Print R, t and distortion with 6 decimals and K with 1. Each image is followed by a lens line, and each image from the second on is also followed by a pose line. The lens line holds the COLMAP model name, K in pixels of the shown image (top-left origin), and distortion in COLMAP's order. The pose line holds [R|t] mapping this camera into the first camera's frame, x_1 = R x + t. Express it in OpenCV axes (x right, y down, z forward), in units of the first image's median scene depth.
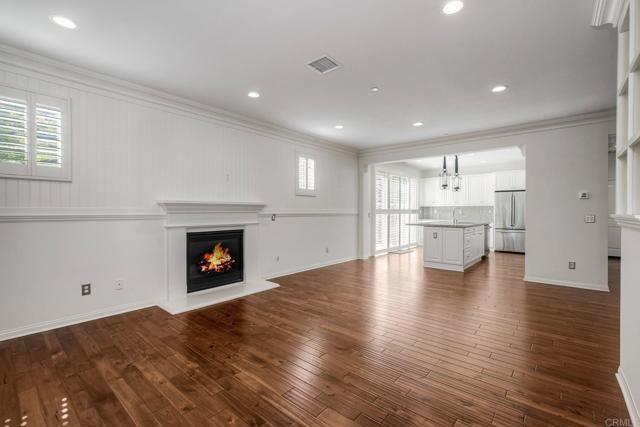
lens RADIAL K [[287.1, 0, 320.3], [0, 287.1, 212.0], [0, 0, 1]] dist [0.005295, 0.000433]
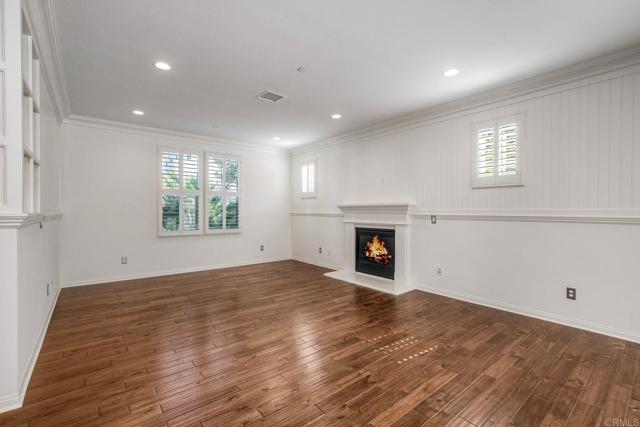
lens RADIAL K [[287.1, 0, 320.6], [0, 287.1, 212.7], [0, 0, 1]] dist [0.005295, 0.000433]
pose [[-0.197694, 0.002612, -0.980260, 0.705164], [-0.007105, 0.999966, 0.004097, -0.001154], [0.980238, 0.007775, -0.197669, 0.844876]]
